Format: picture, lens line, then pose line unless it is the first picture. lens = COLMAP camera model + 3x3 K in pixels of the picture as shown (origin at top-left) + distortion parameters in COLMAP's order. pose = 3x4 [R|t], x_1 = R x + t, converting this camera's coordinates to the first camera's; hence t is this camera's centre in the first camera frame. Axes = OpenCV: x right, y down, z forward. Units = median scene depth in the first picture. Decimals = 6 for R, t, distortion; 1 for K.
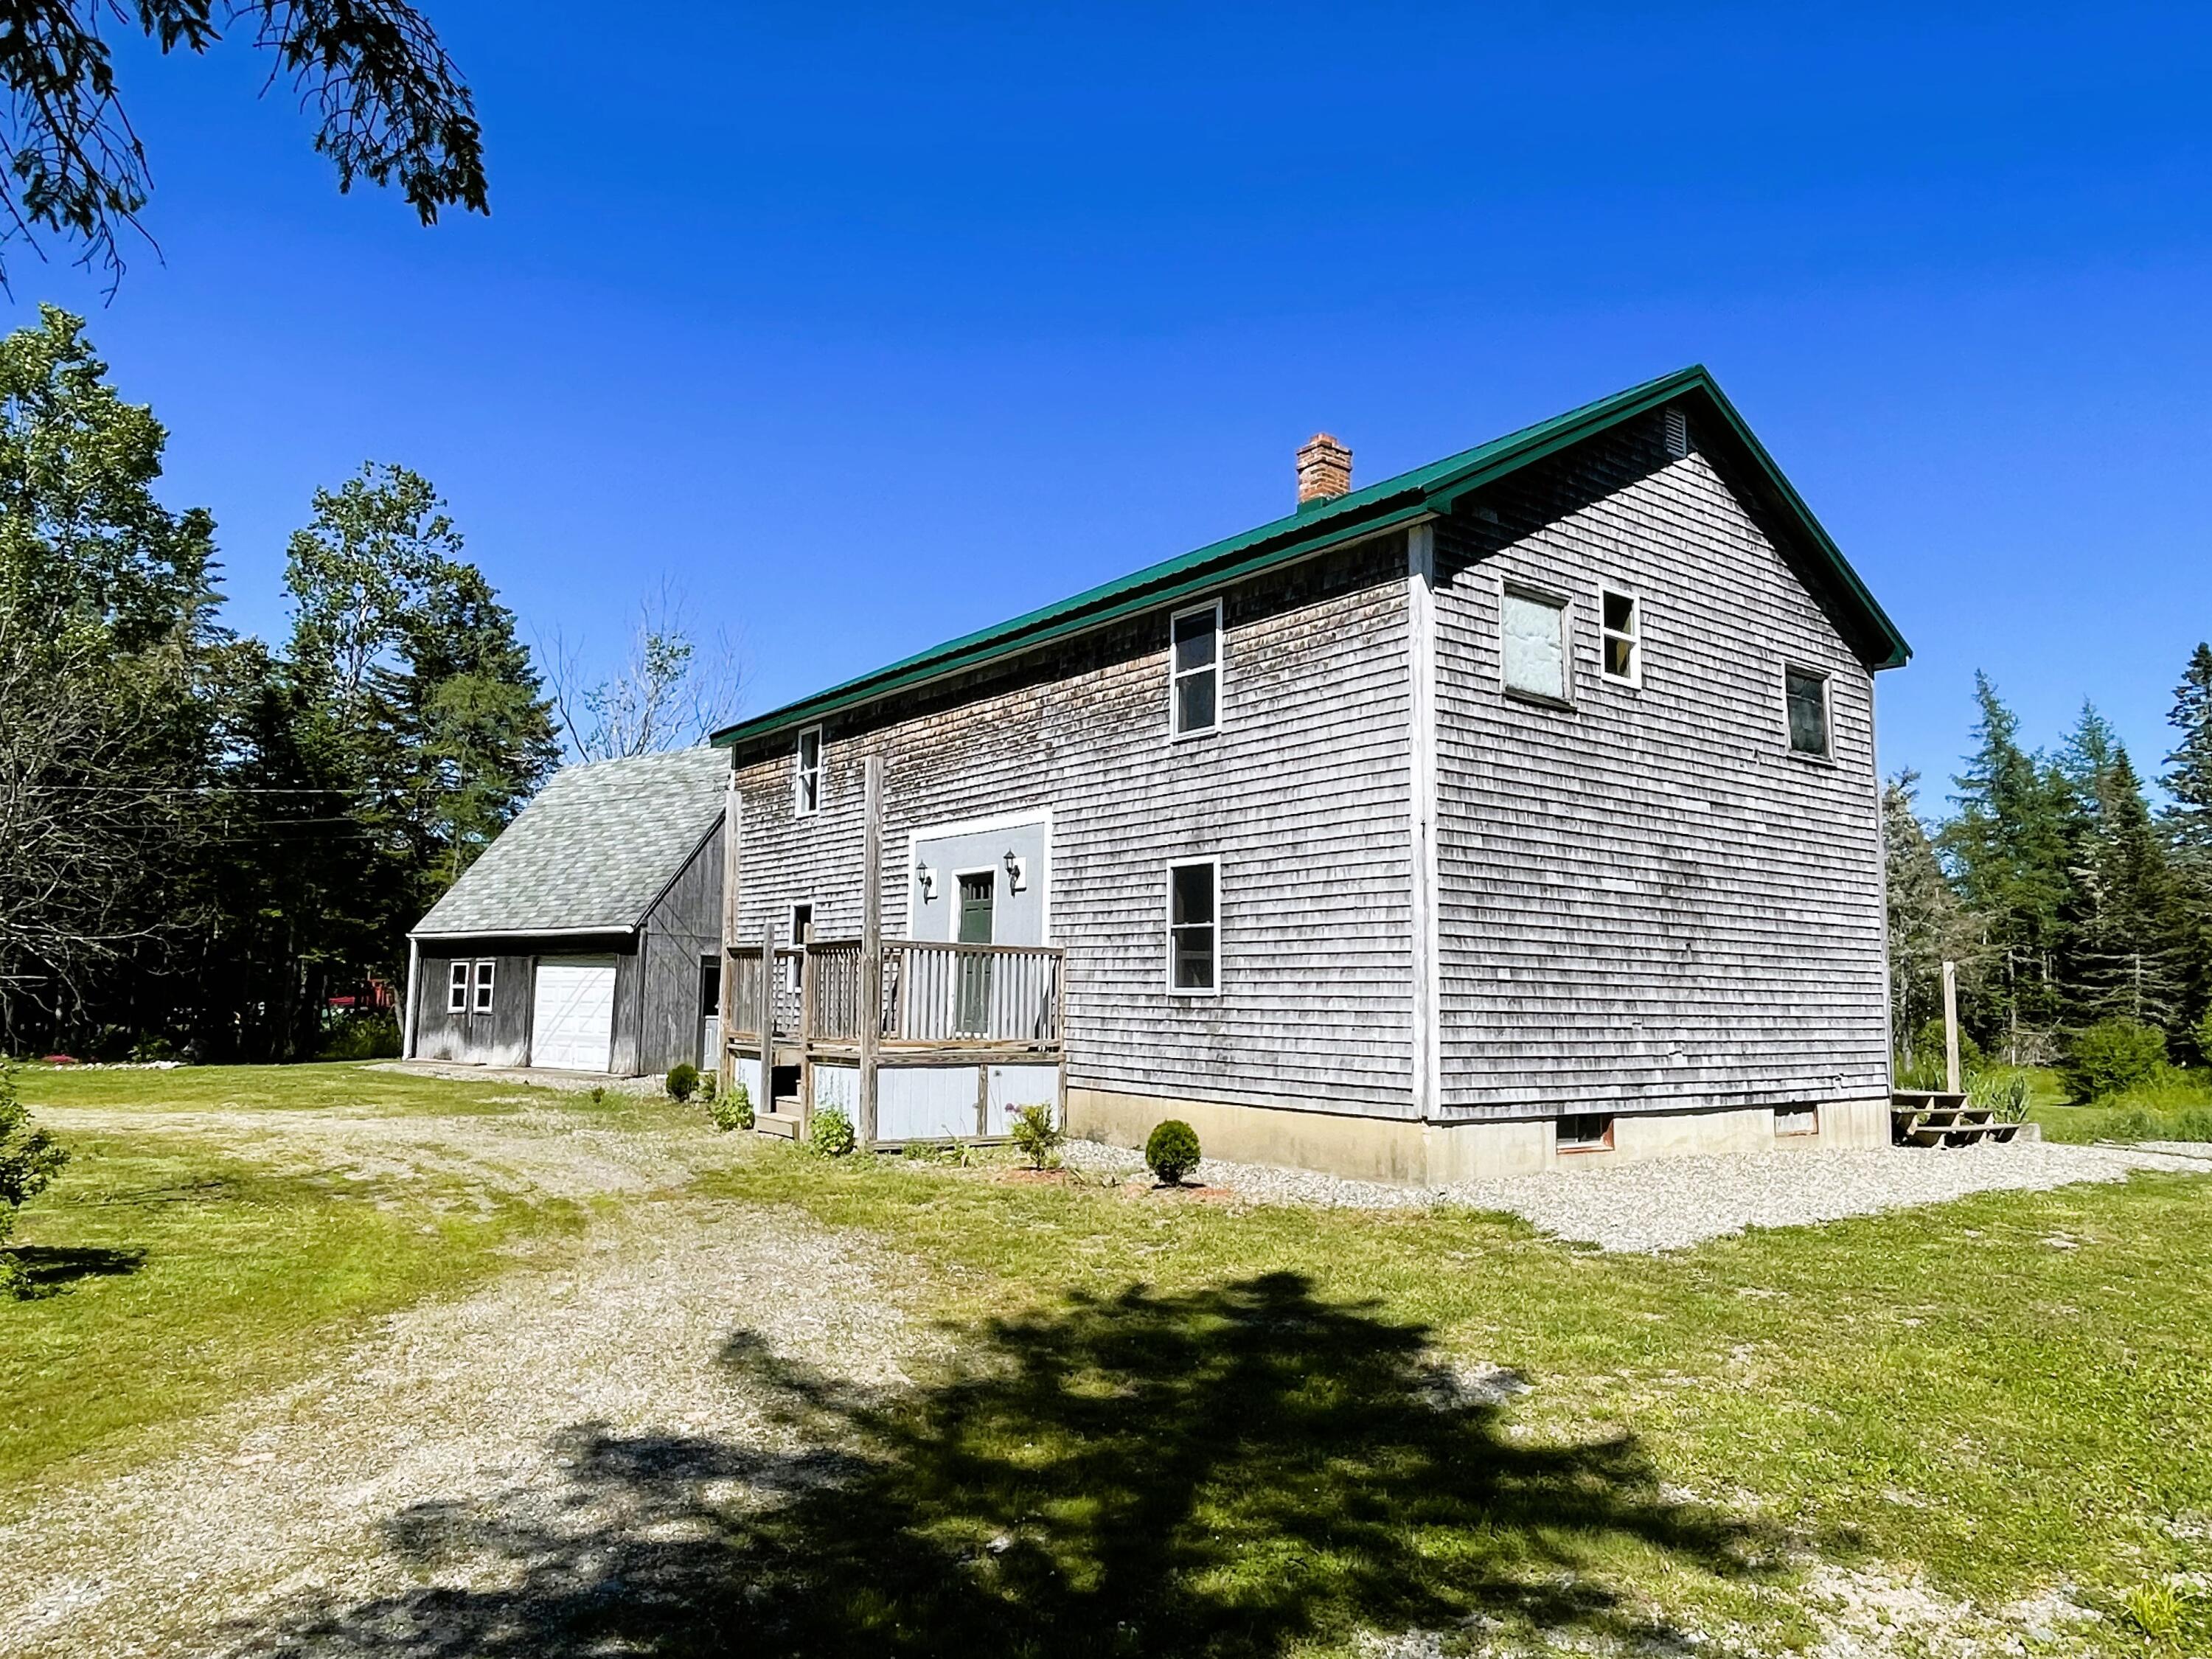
lens RADIAL K [[1403.6, 0, 1106.0], [0, 1403.6, 829.5], [0, 0, 1]] dist [0.030994, -0.067873]
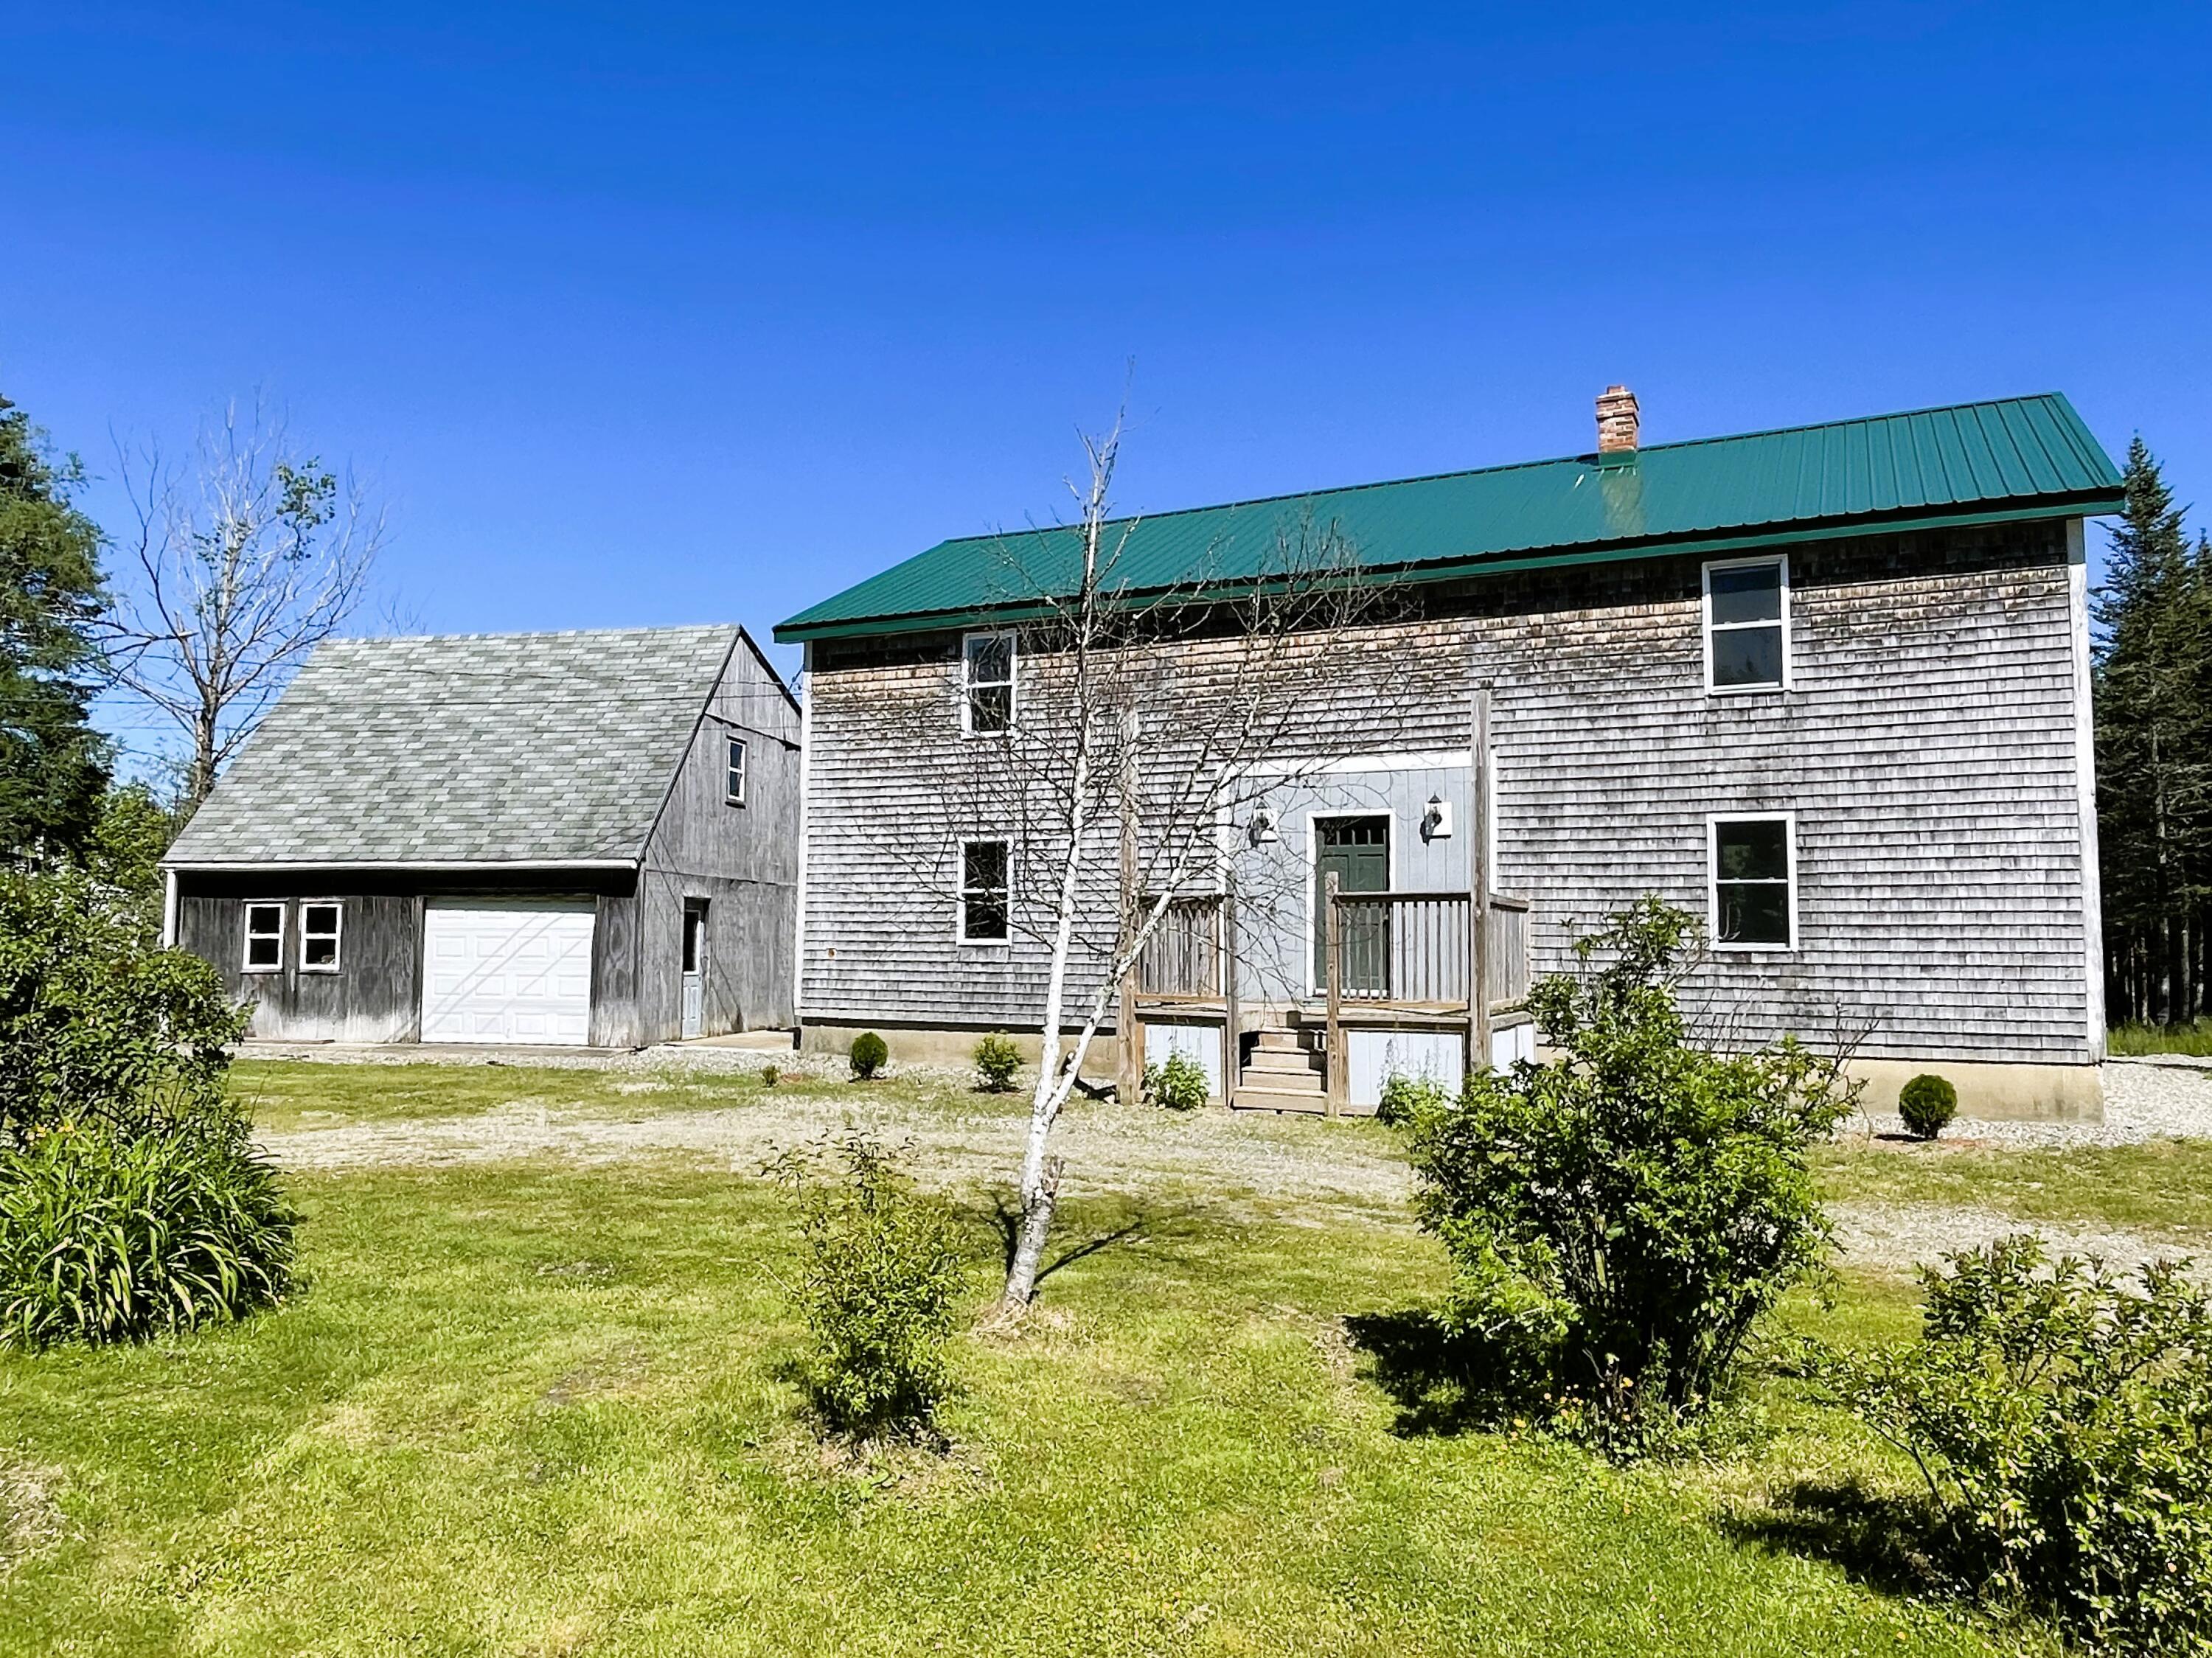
lens RADIAL K [[1403.5, 0, 1106.0], [0, 1403.5, 829.0], [0, 0, 1]] dist [0.030994, -0.067873]
pose [[0.889167, 0.027508, 0.456755, -0.760259], [-0.049285, 0.998142, 0.035831, 0.016783], [-0.454920, -0.054371, 0.888871, 0.301305]]
